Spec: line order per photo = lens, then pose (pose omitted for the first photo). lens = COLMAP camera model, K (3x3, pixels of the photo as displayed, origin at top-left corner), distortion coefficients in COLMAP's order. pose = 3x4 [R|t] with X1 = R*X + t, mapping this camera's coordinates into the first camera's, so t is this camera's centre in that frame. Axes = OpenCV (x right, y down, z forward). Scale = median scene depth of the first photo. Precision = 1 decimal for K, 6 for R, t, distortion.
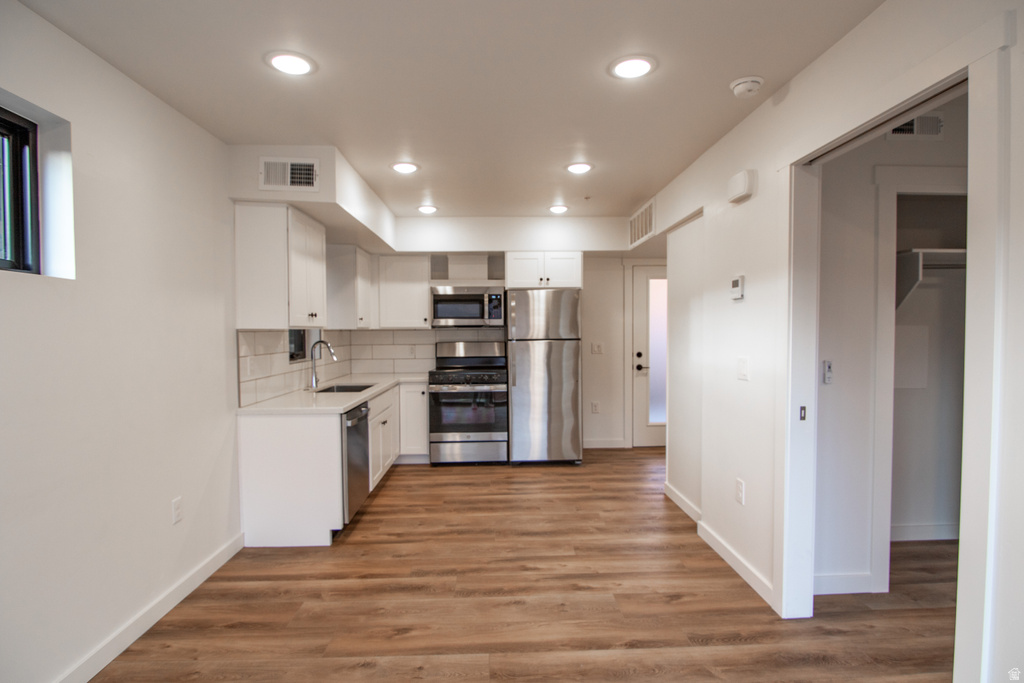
lens RADIAL K [[524.6, 0, 513.6], [0, 524.6, 348.7], [0, 0, 1]] dist [-0.000112, -0.014704]
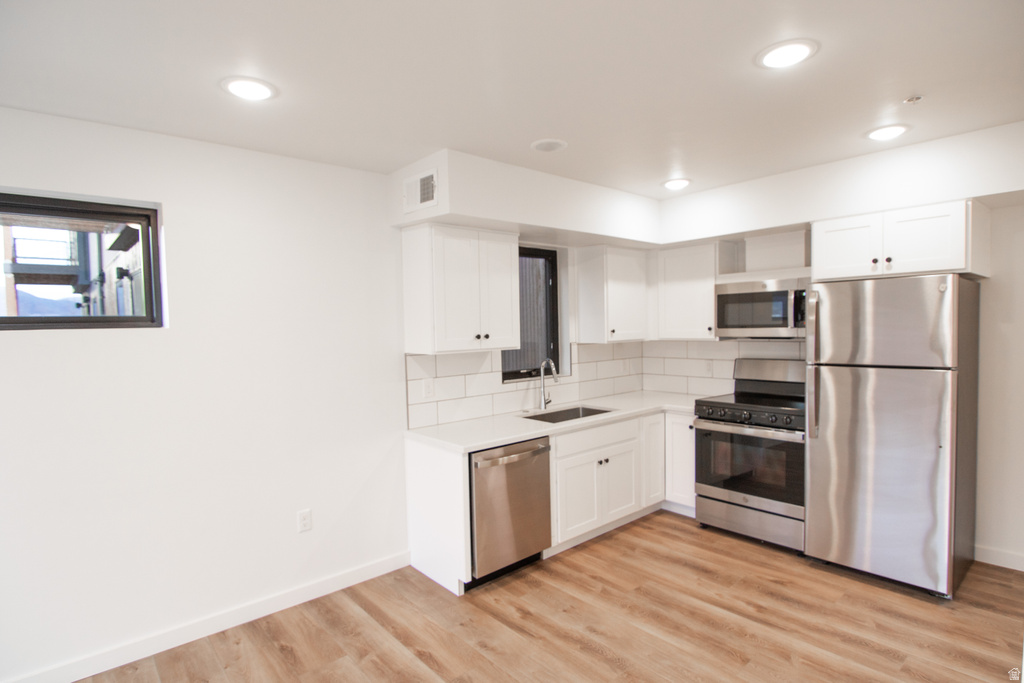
lens RADIAL K [[524.6, 0, 513.6], [0, 524.6, 348.7], [0, 0, 1]] dist [-0.000112, -0.014704]
pose [[0.627382, 0.027595, -0.778223, 0.299566], [-0.008403, 0.999554, 0.028669, -0.057241], [0.778666, -0.011447, 0.627334, 0.386054]]
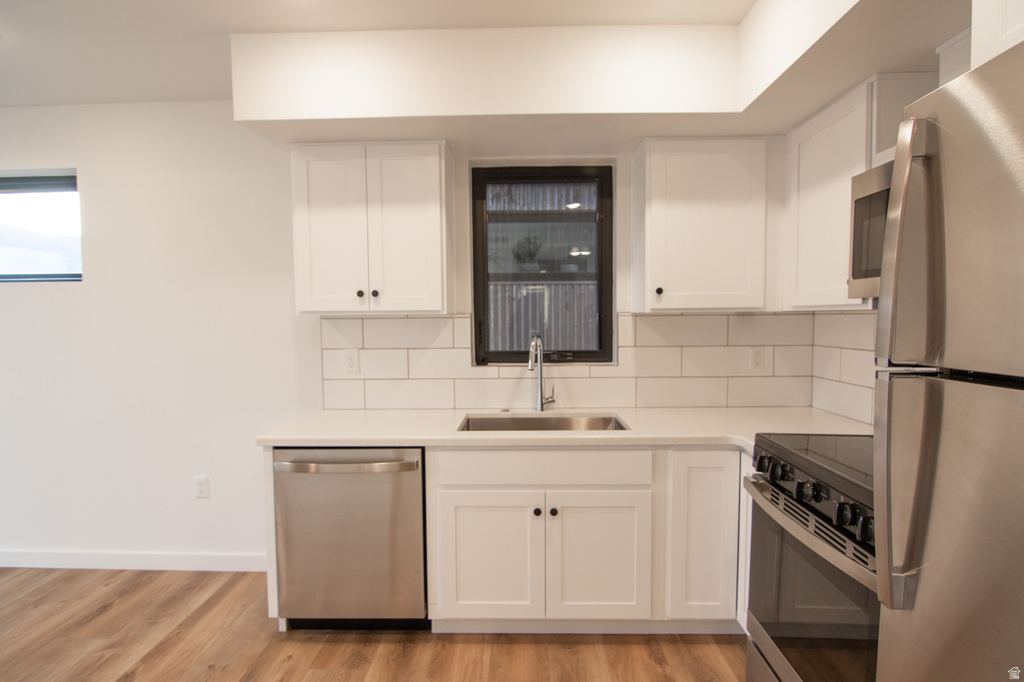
lens RADIAL K [[535.8, 0, 513.5], [0, 535.8, 349.2], [0, 0, 1]] dist [0.000696, -0.014715]
pose [[-0.060717, 0.066381, -0.995945, 0.229287], [-0.027742, 0.997289, 0.068162, -0.037445], [0.997769, 0.031768, -0.058710, 1.006272]]
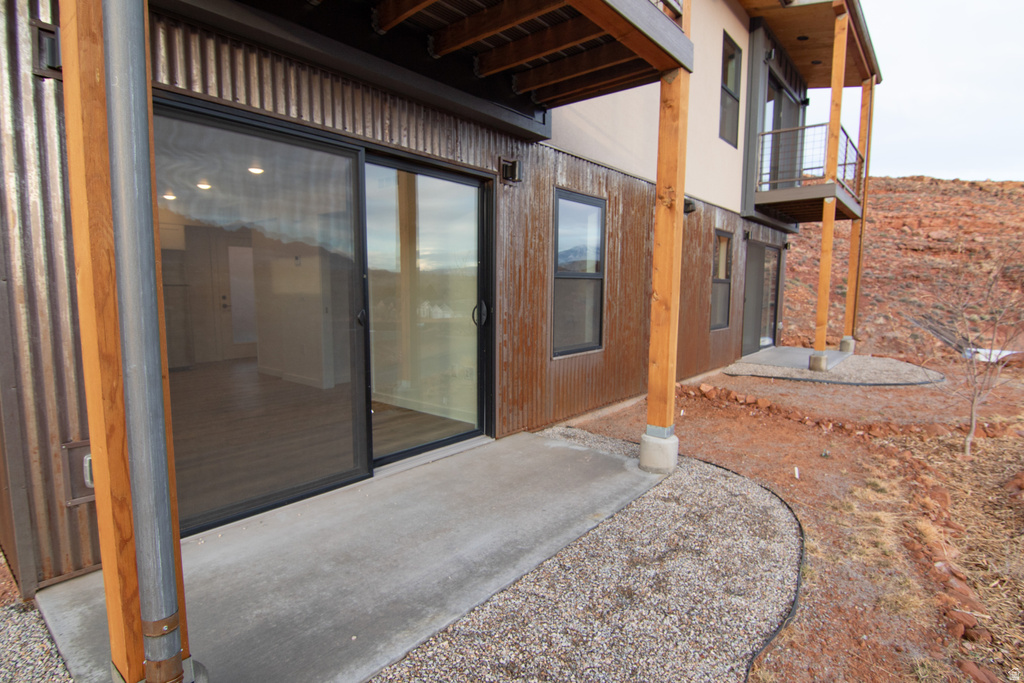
lens RADIAL K [[524.6, 0, 513.6], [0, 524.6, 348.7], [0, 0, 1]] dist [-0.000112, -0.014704]
pose [[0.662245, -0.078531, 0.745161, -0.449819], [0.022398, 0.996123, 0.085074, 0.064539], [-0.748953, -0.039650, 0.661436, -0.811801]]
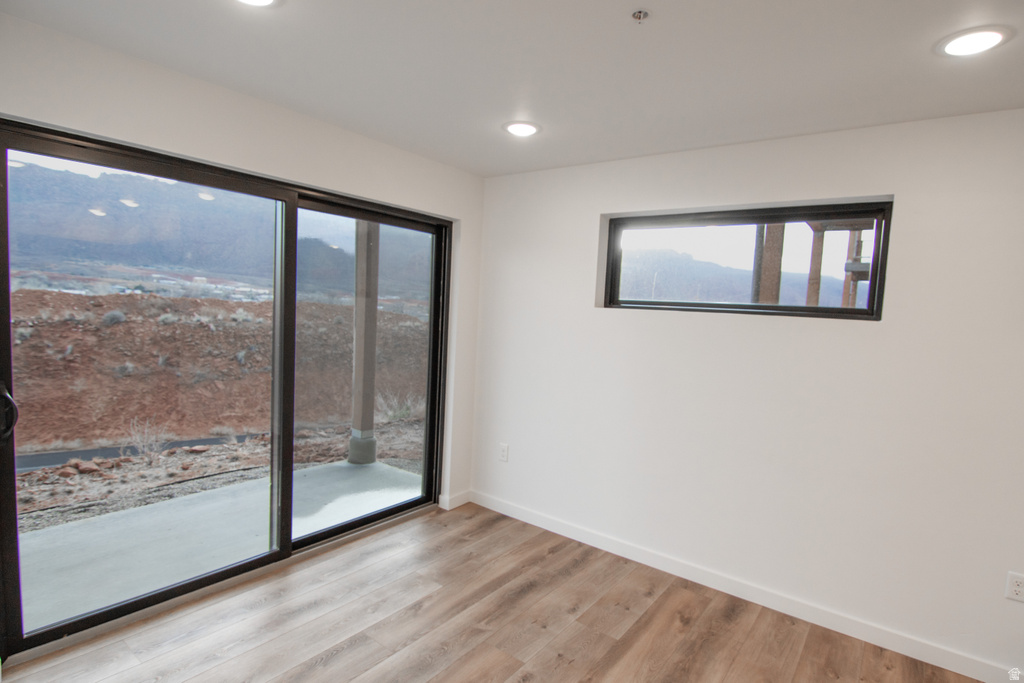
lens RADIAL K [[524.6, 0, 513.6], [0, 524.6, 348.7], [0, 0, 1]] dist [-0.000112, -0.014704]
pose [[-0.635340, 0.031515, -0.771589, 0.305239], [-0.079828, 0.991134, 0.106213, -0.059628], [0.768096, 0.129076, -0.627191, 0.501374]]
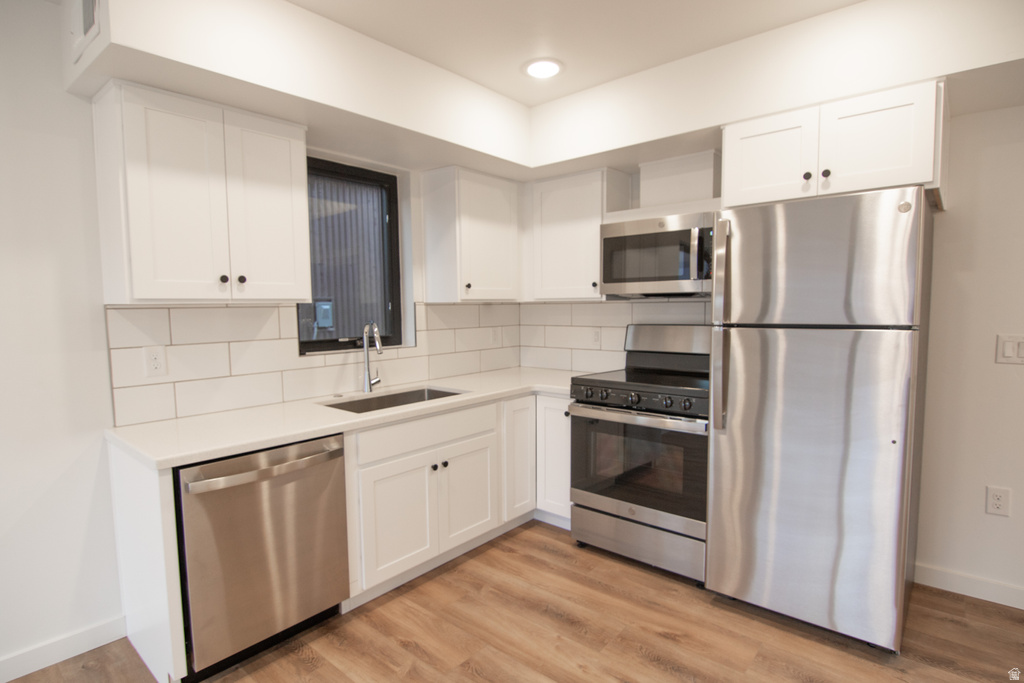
lens RADIAL K [[524.6, 0, 513.6], [0, 524.6, 348.7], [0, 0, 1]] dist [-0.000112, -0.014704]
pose [[0.733080, 0.054959, -0.677918, 0.197377], [-0.018294, 0.997963, 0.061122, -0.023521], [0.679896, -0.032405, 0.732592, 0.646070]]
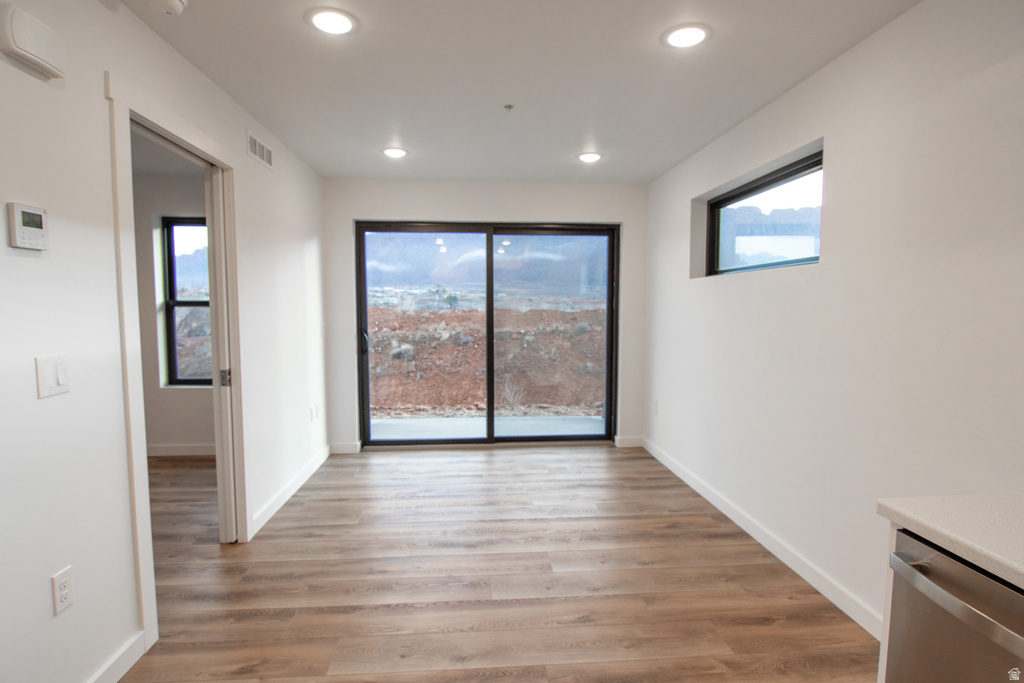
lens RADIAL K [[538.3, 0, 512.1], [0, 538.3, 349.7], [0, 0, 1]] dist [-0.001804, -0.019988]
pose [[-0.999207, 0.006245, -0.039319, -0.024022], [0.001564, 0.993015, 0.117980, -0.036174], [0.039781, 0.117825, -0.992237, 1.024442]]
